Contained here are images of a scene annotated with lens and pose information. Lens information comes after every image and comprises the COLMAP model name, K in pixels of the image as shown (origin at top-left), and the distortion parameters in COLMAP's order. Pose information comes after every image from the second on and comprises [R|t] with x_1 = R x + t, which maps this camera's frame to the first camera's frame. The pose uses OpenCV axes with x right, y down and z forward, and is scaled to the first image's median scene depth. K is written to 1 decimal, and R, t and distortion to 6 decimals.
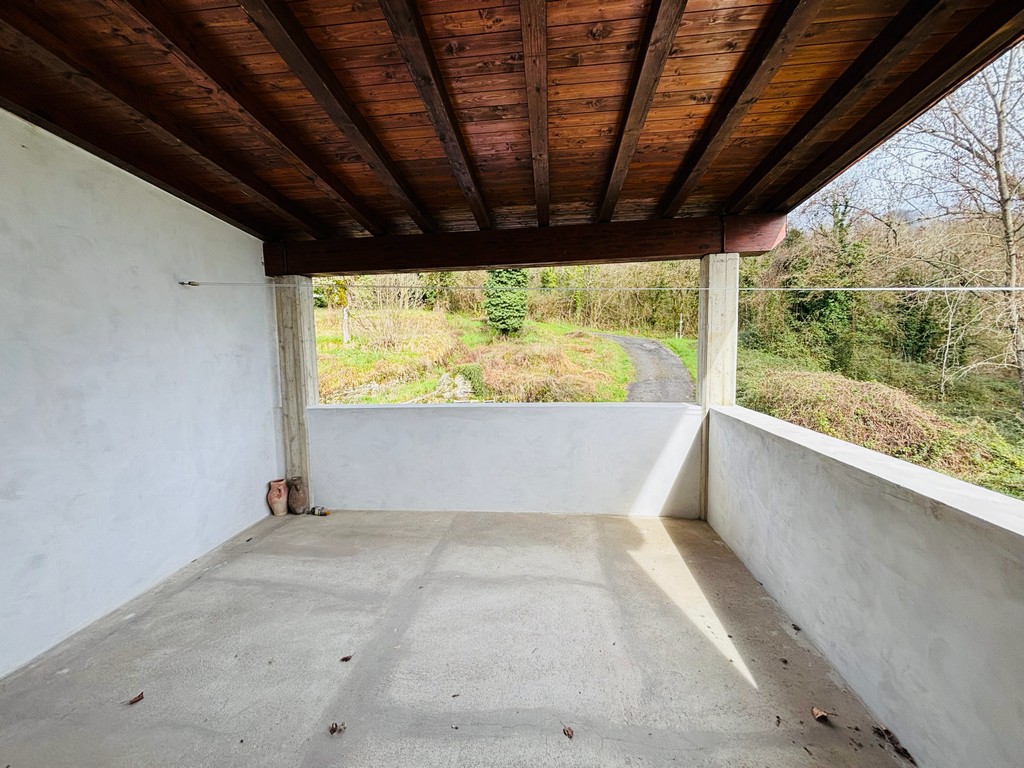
lens RADIAL K [[403.2, 0, 511.3], [0, 403.2, 382.7], [0, 0, 1]] dist [-0.001791, 0.002089]
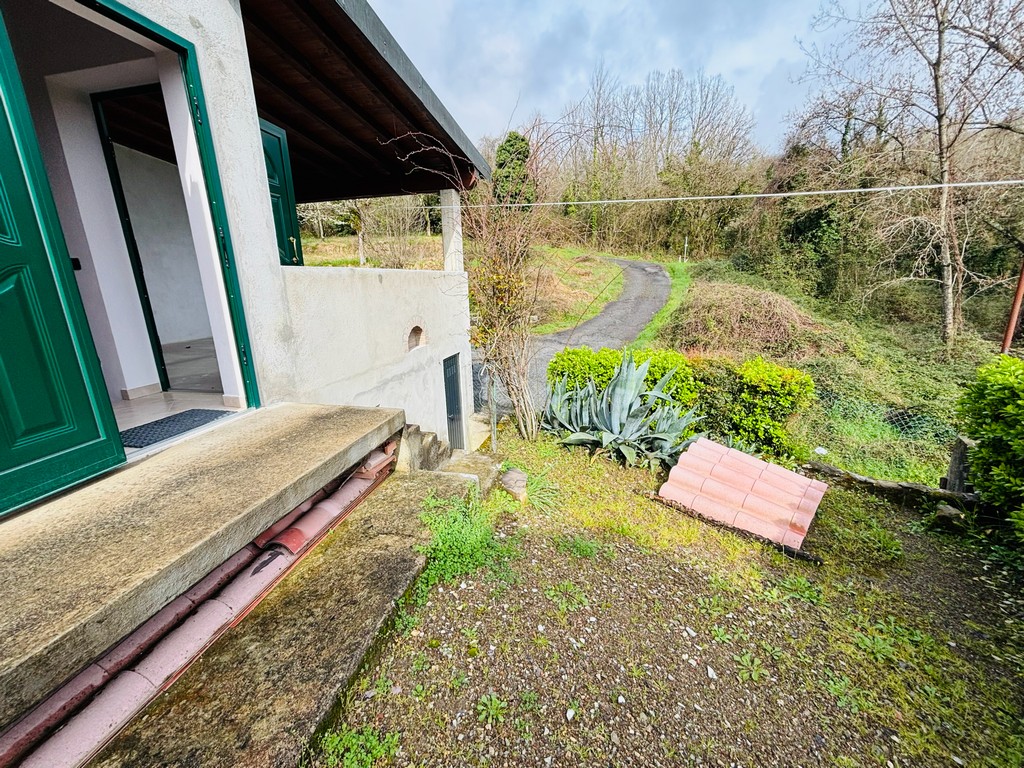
lens RADIAL K [[403.2, 0, 512.6], [0, 403.2, 380.3], [0, 0, 1]] dist [-0.001791, 0.002089]
pose [[0.994499, 0.026985, -0.101208, 1.230140], [-0.010415, 0.986931, 0.160808, 0.320299], [0.104224, -0.158869, 0.981783, -1.200752]]
